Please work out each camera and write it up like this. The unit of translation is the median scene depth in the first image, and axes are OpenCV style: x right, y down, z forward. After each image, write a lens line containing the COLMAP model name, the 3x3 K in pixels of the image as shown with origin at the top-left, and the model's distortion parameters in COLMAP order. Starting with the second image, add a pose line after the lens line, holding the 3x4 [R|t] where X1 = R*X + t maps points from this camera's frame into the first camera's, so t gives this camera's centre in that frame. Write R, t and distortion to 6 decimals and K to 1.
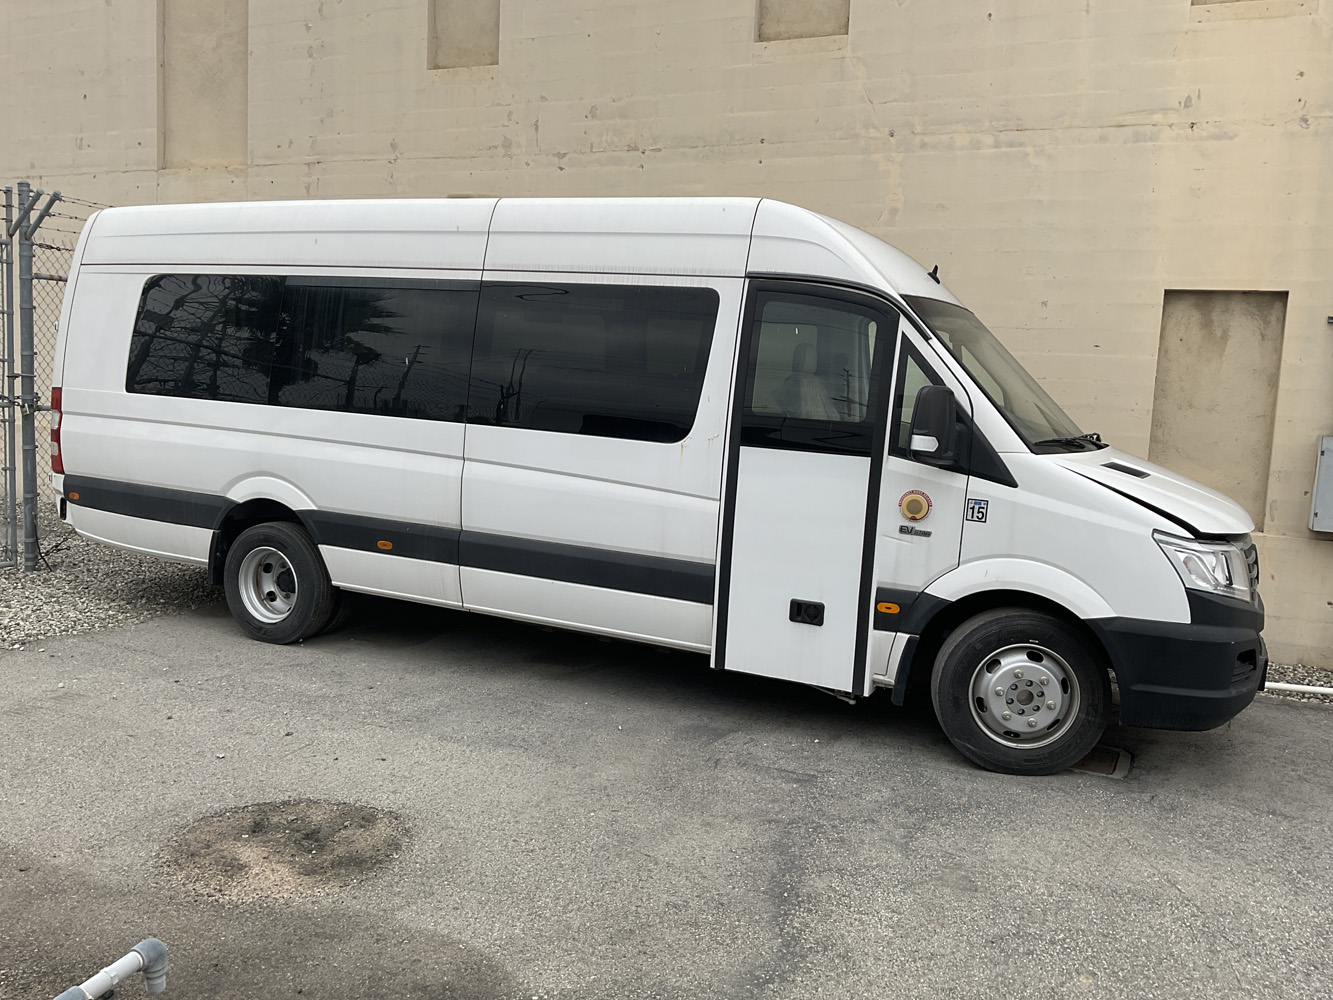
lens RADIAL K [[1106.1, 0, 688.7], [0, 1106.1, 493.2], [0, 0, 1]] dist [0.063578, -0.116068]
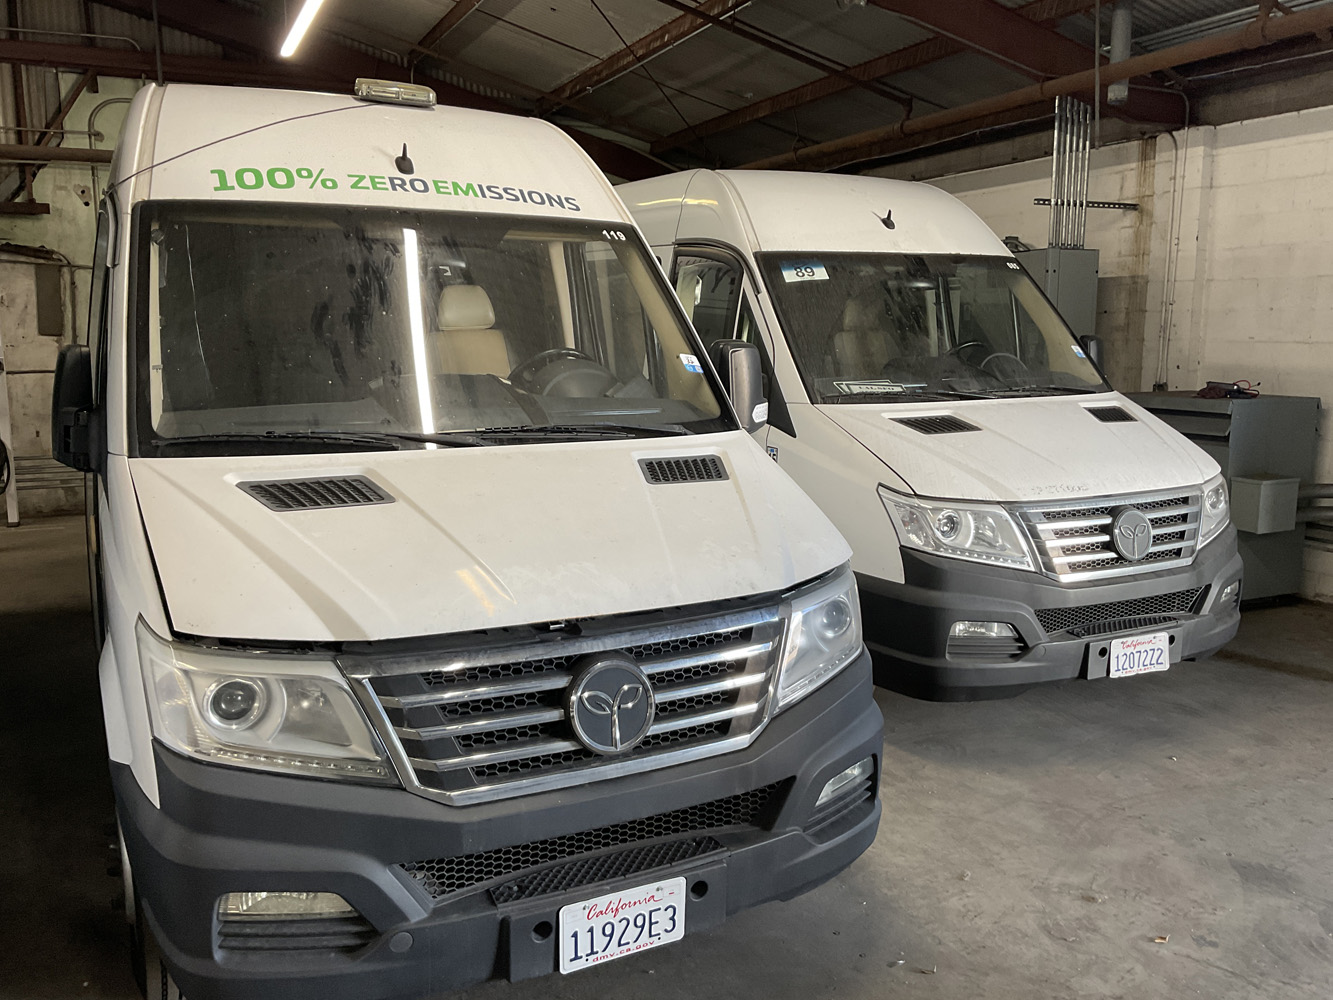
lens RADIAL K [[1106.1, 0, 656.8], [0, 1106.1, 499.3], [0, 0, 1]] dist [0.063578, -0.116068]
pose [[0.785218, 0.053271, -0.616924, 0.775611], [-0.022716, 0.998100, 0.057274, -0.003902], [0.618802, -0.030958, 0.784936, 0.116900]]
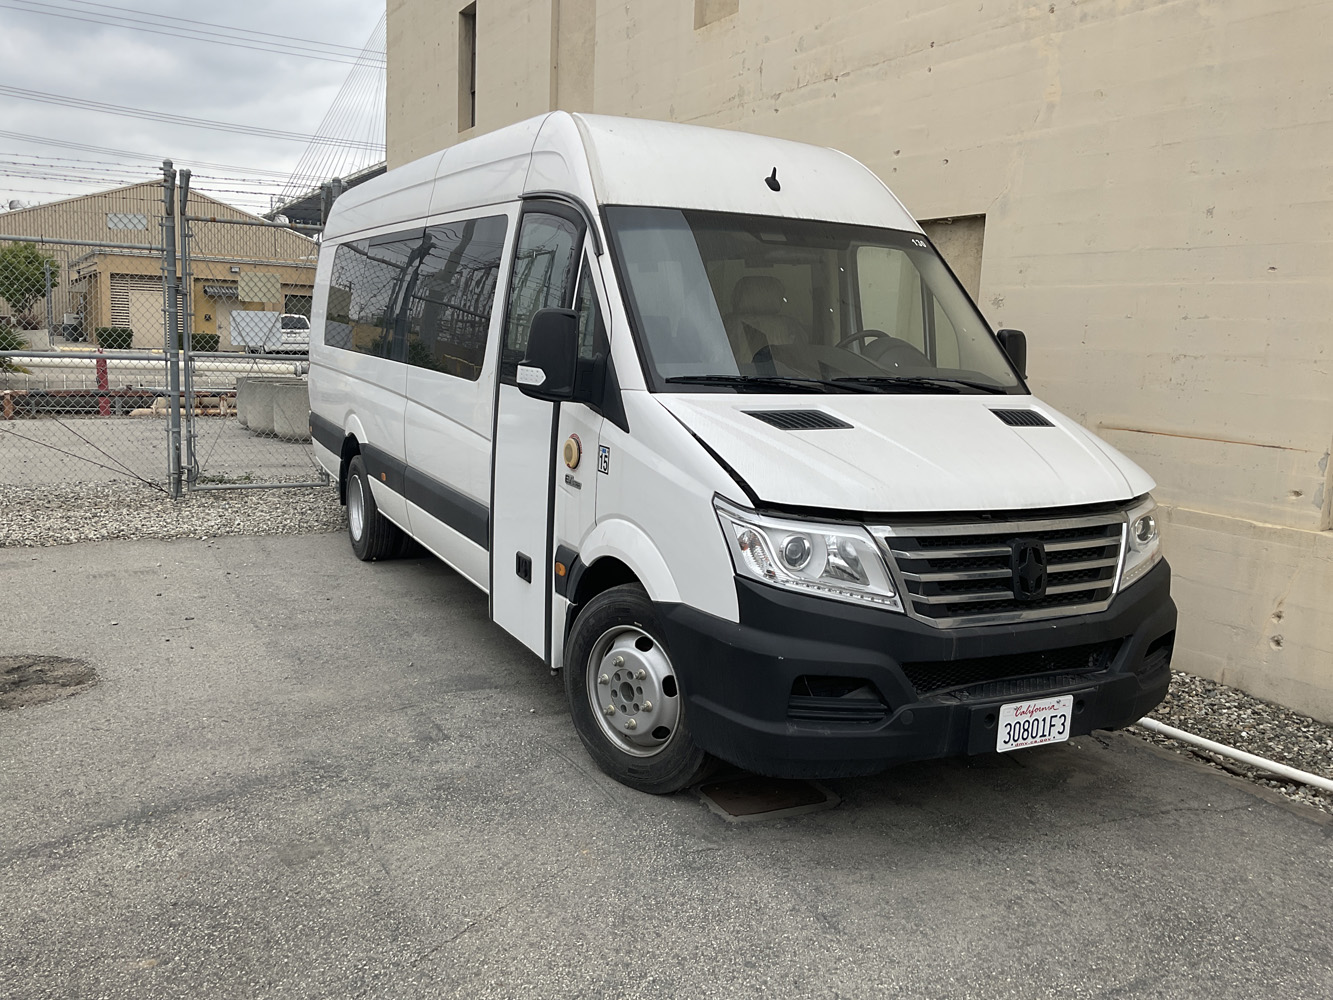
lens RADIAL K [[1106.1, 0, 663.1], [0, 1106.1, 499.9], [0, 0, 1]] dist [0.063578, -0.116068]
pose [[0.798979, 0.076090, -0.596525, 0.753416], [-0.062861, 0.997096, 0.042990, 0.007205], [0.598064, 0.003150, 0.801442, 0.347170]]
